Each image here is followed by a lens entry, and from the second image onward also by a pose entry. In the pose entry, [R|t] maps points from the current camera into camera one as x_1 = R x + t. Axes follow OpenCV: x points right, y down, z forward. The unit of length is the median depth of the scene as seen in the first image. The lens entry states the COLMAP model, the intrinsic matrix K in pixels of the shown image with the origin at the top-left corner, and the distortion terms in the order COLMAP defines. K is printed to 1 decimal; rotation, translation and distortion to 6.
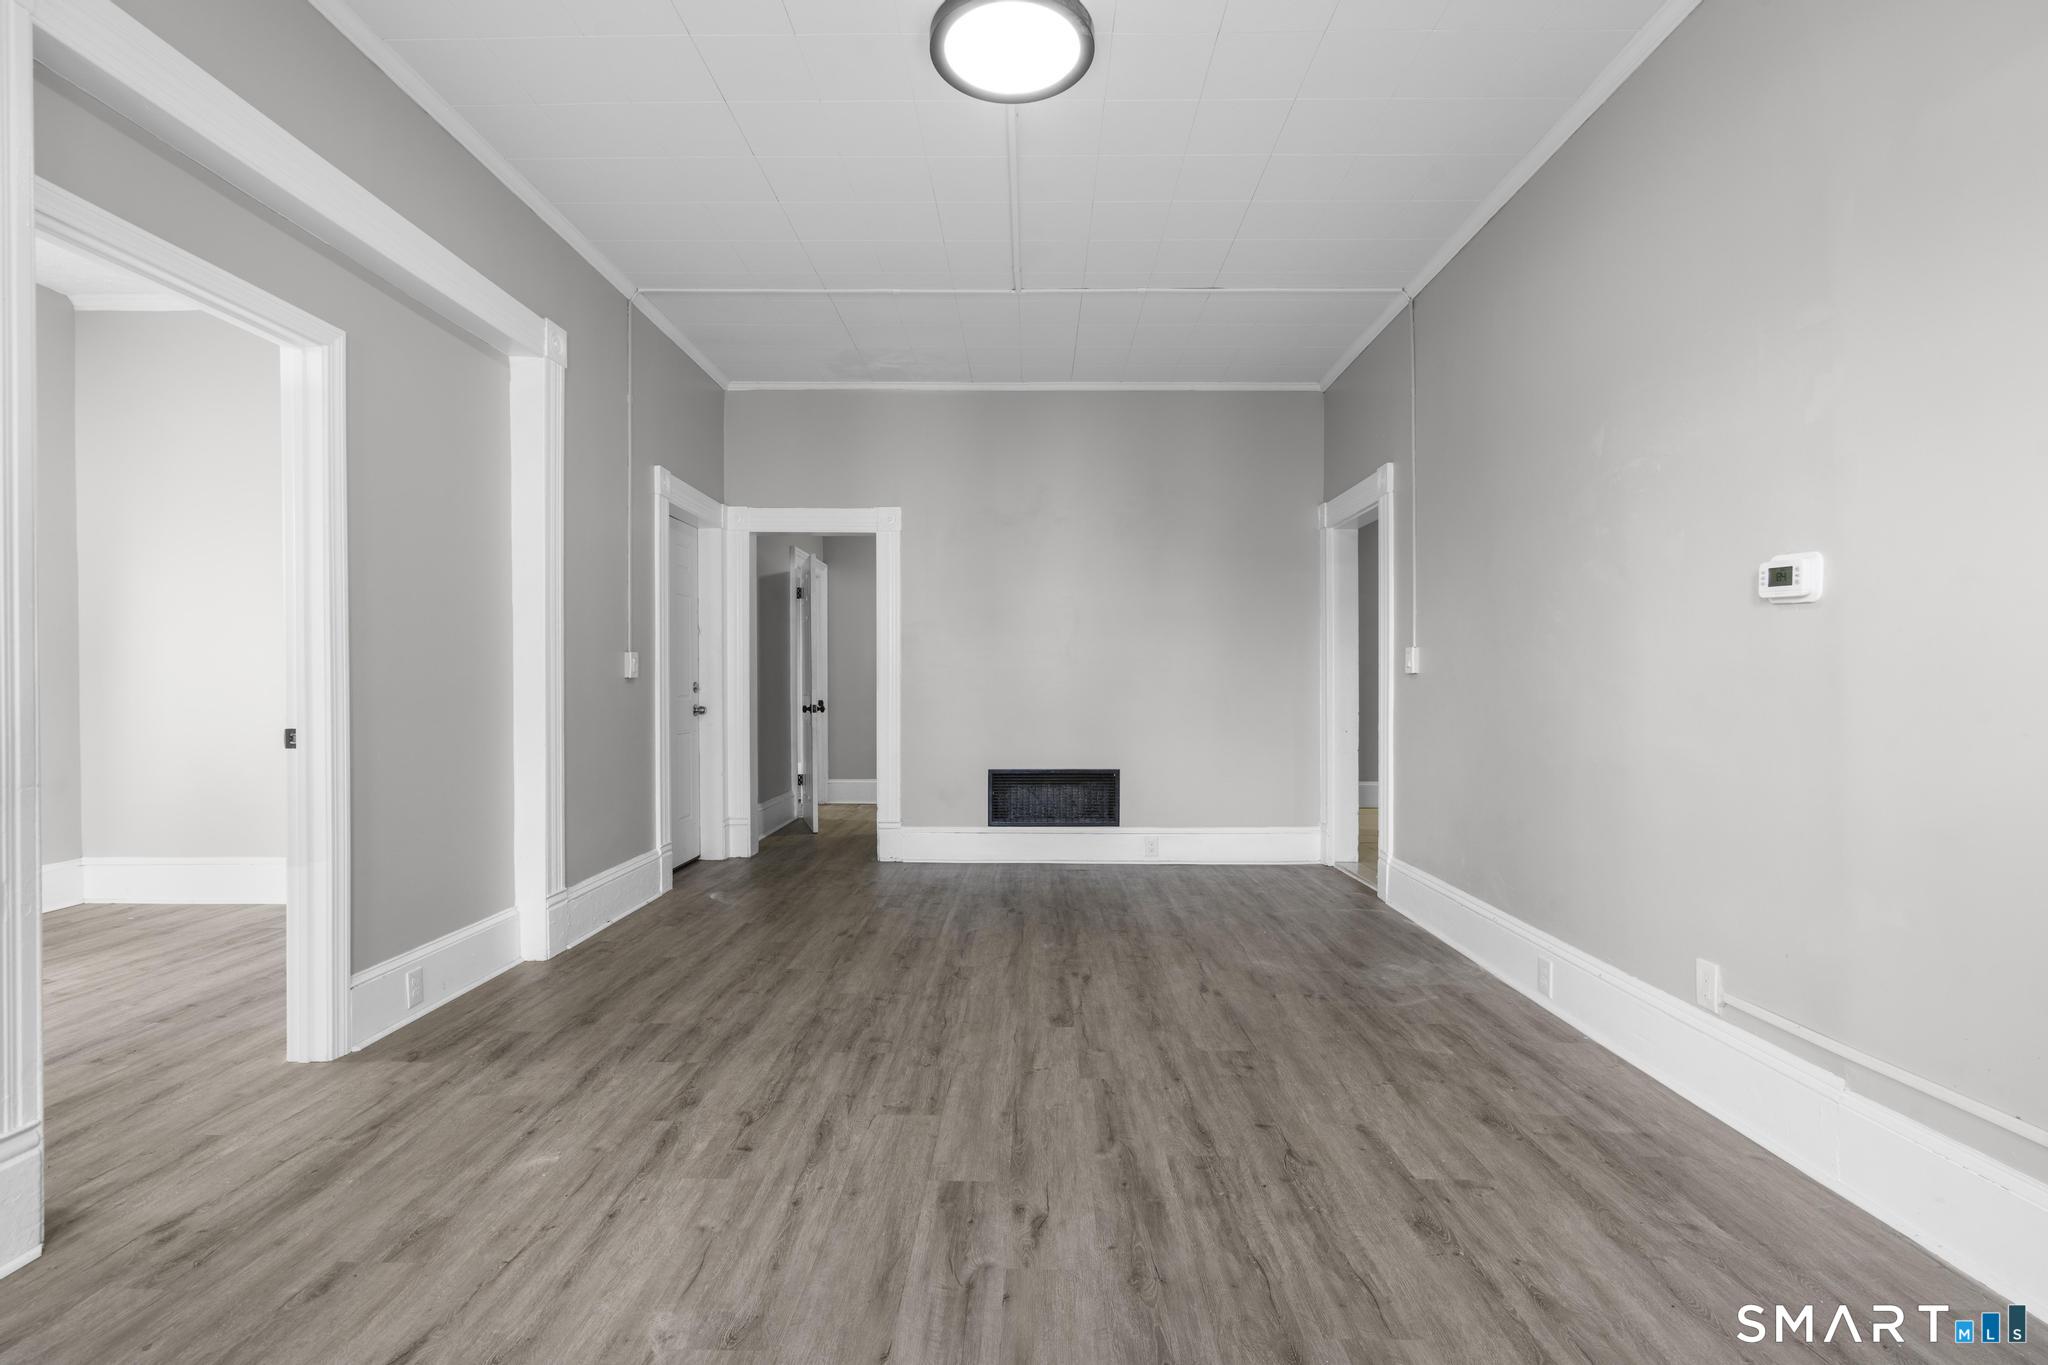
lens RADIAL K [[915.8, 0, 1020.1], [0, 915.8, 685.0], [0, 0, 1]] dist [-0.012330, 0.005450]
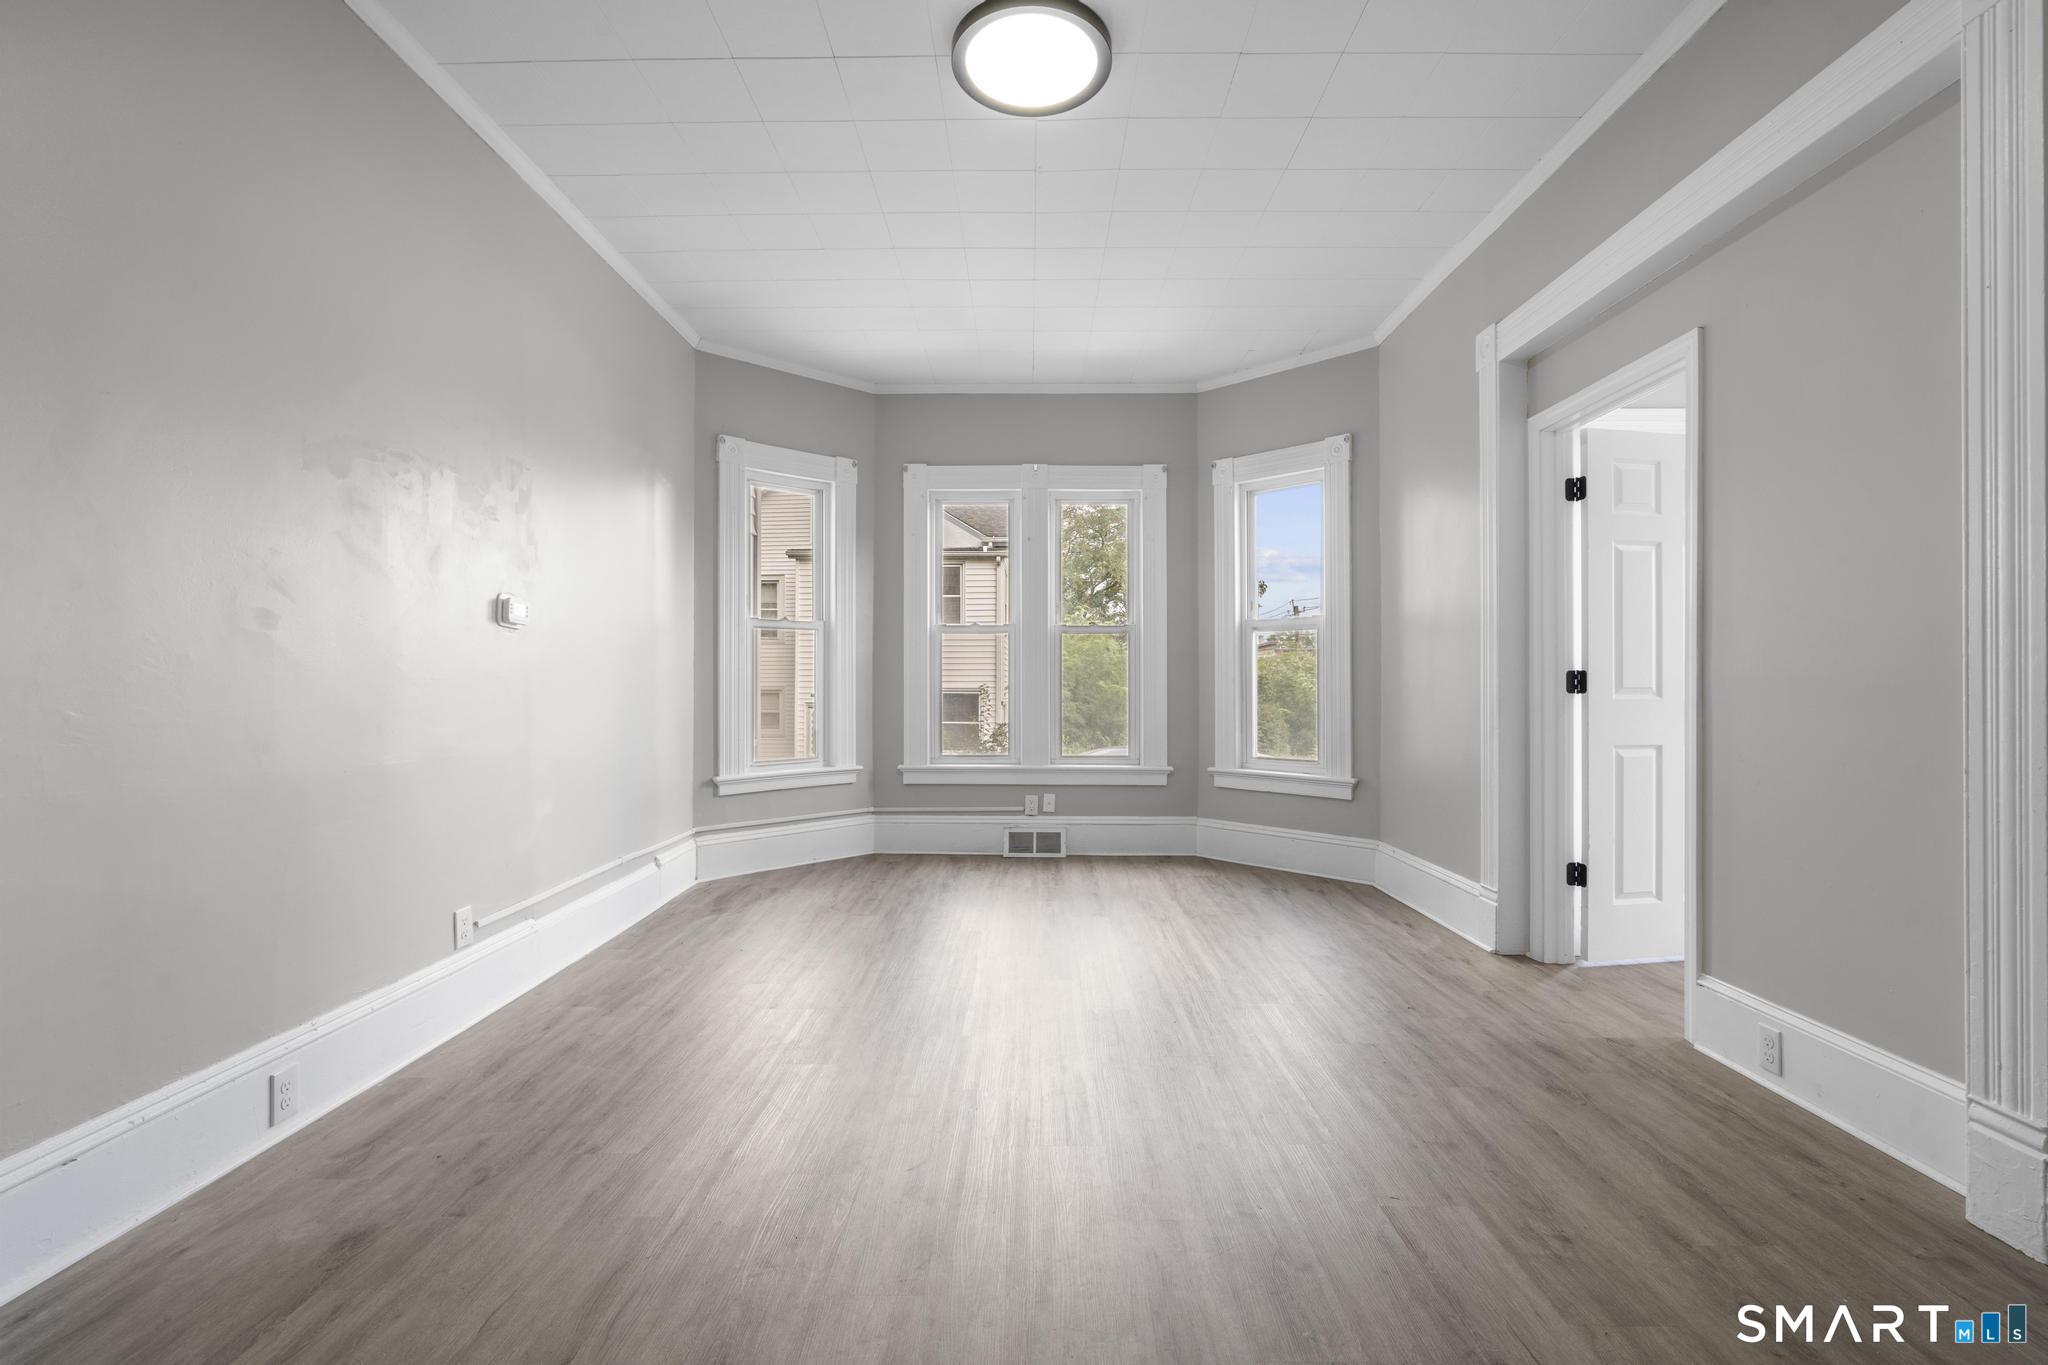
lens RADIAL K [[915.8, 0, 1020.1], [0, 915.8, 685.0], [0, 0, 1]] dist [-0.012330, 0.005450]
pose [[-0.999978, 0.002851, -0.005954, 0.010733], [0.002853, 0.999996, -0.000201, 0.005335], [0.005953, -0.000218, -0.999982, 2.019382]]
